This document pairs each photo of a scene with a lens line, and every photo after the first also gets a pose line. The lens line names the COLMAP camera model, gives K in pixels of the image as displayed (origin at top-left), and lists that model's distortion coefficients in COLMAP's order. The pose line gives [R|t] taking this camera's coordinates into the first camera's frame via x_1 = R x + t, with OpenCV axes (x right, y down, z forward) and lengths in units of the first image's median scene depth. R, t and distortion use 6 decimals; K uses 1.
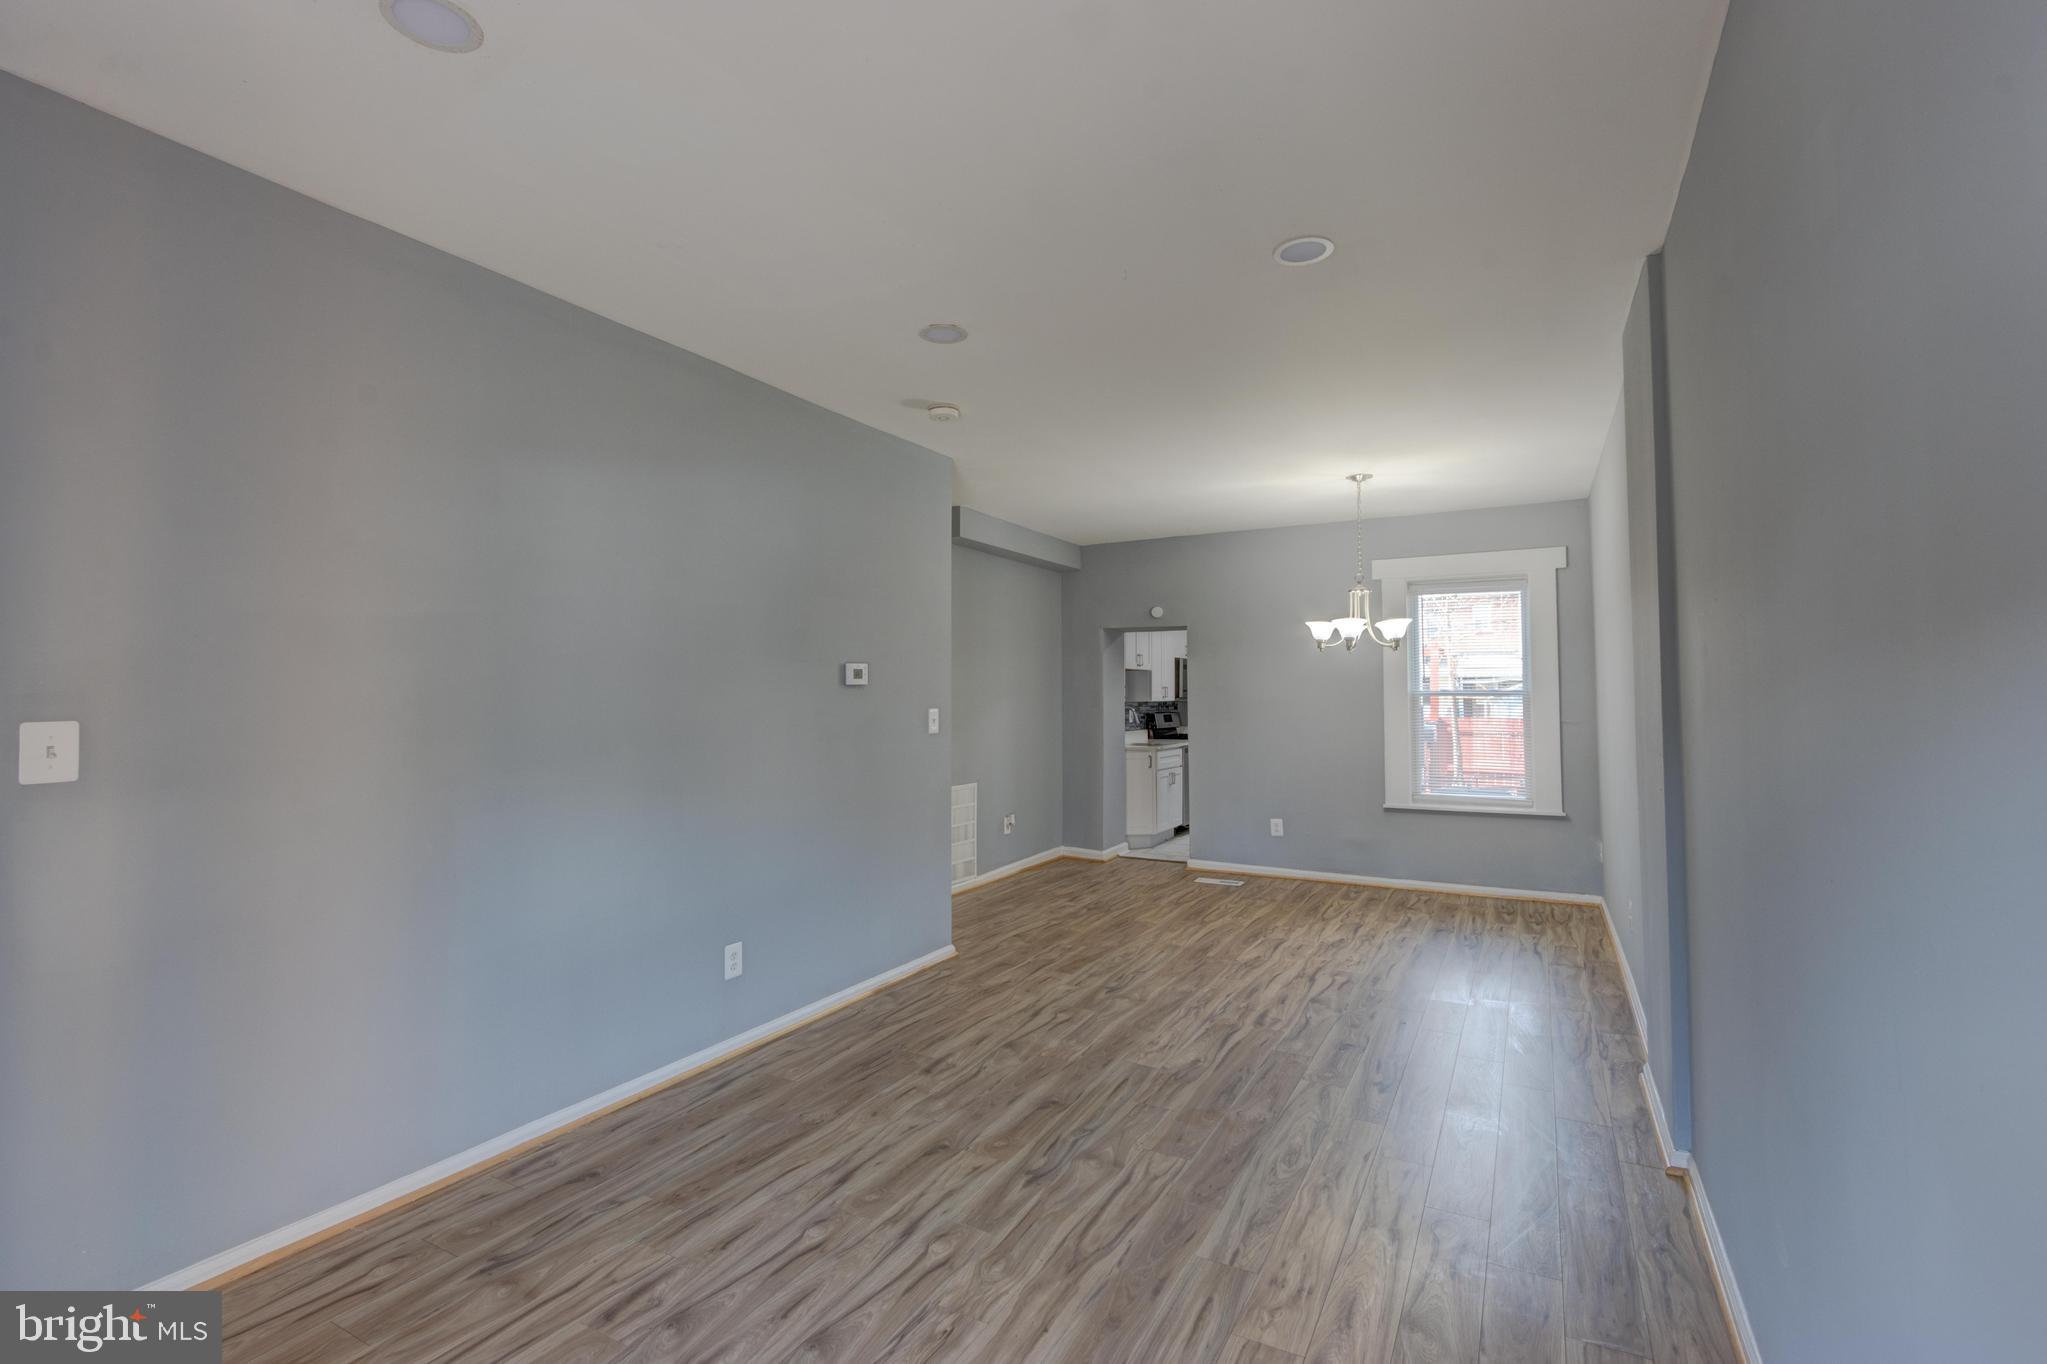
lens RADIAL K [[931.3, 0, 1028.1], [0, 931.3, 683.7], [0, 0, 1]] dist [0.007178, -0.004299]
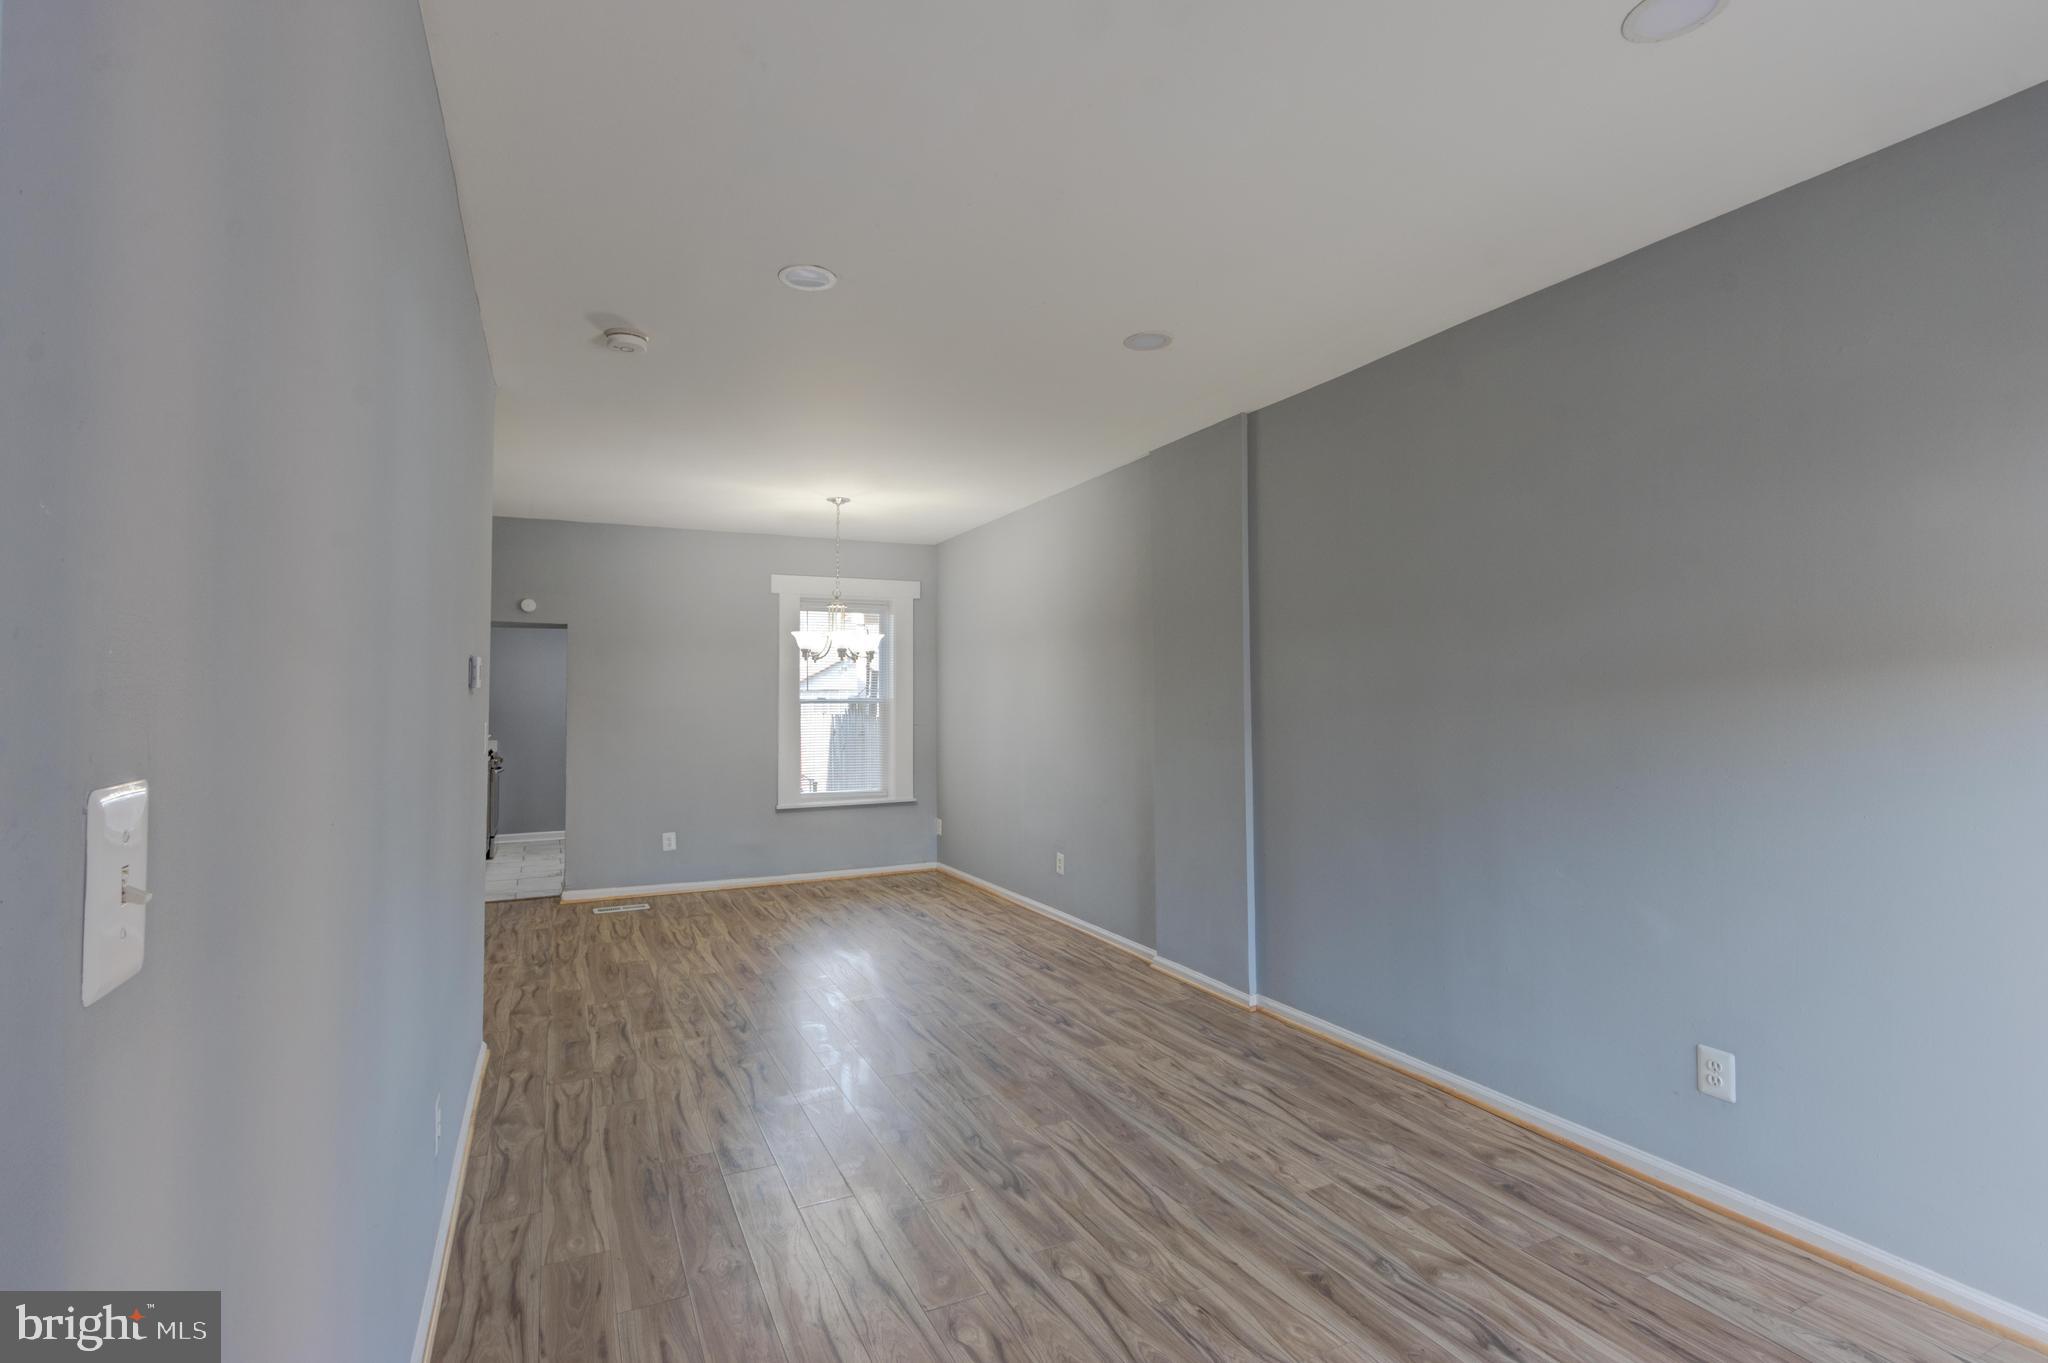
lens RADIAL K [[931.8, 0, 1006.4], [0, 931.8, 677.4], [0, 0, 1]] dist [0.007178, -0.004299]
pose [[0.587990, 0.020440, 0.808610, -0.538560], [-0.006804, 0.999770, -0.020325, 0.006050], [-0.808840, 0.006449, 0.587994, 0.281544]]
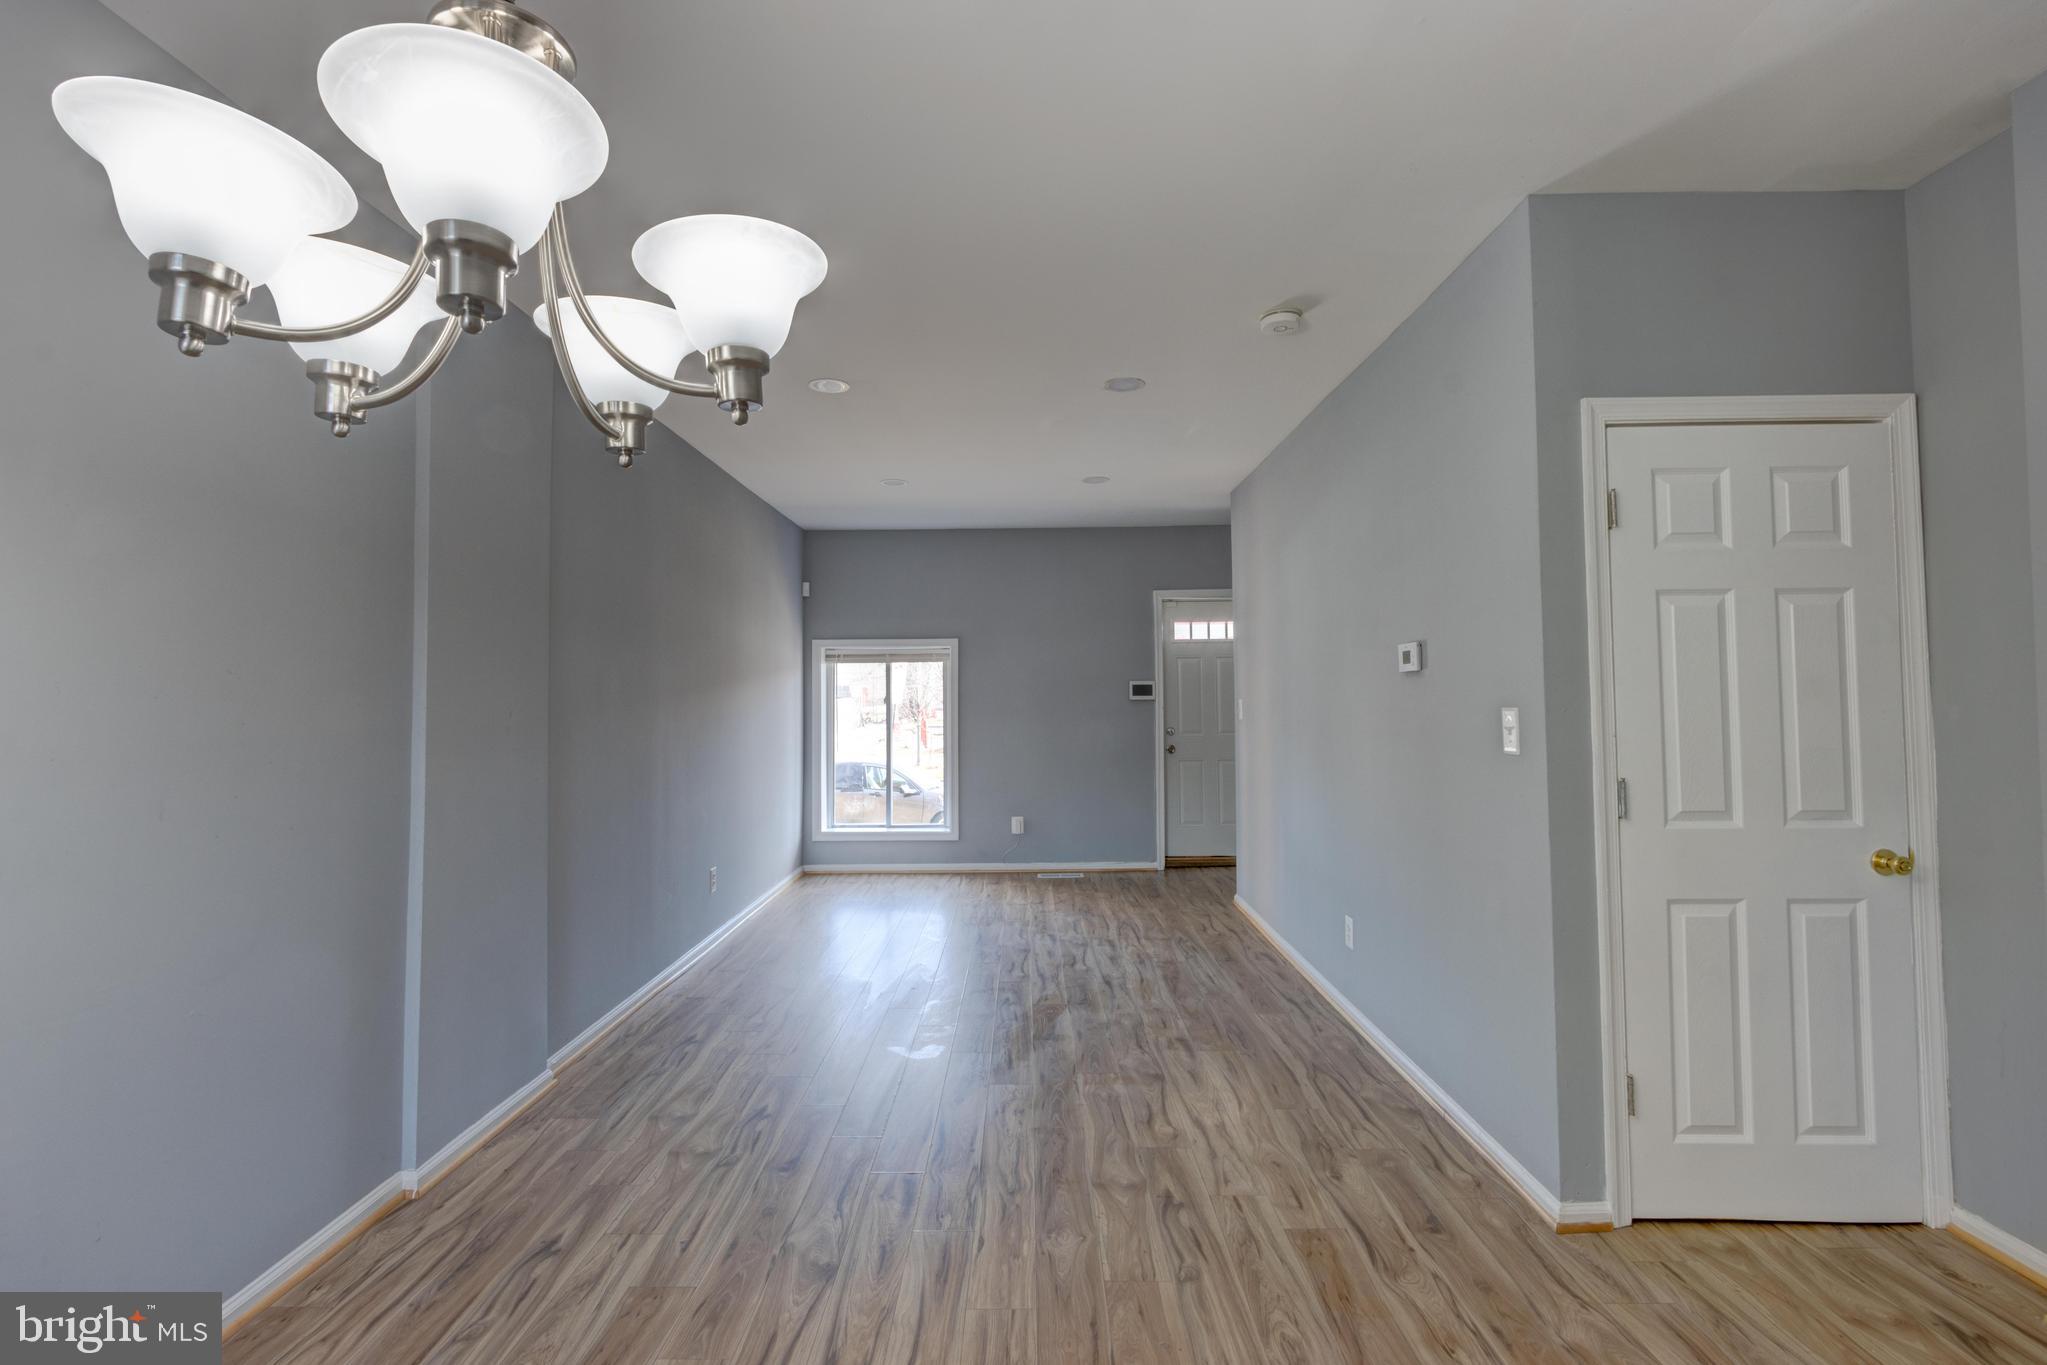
lens RADIAL K [[931.3, 0, 989.2], [0, 931.3, 706.8], [0, 0, 1]] dist [0.007178, -0.004299]
pose [[-0.898306, 0.016847, -0.439048, 0.473519], [0.018966, 0.999820, -0.000440, 0.023671], [0.438962, -0.008722, -0.898463, 1.593025]]
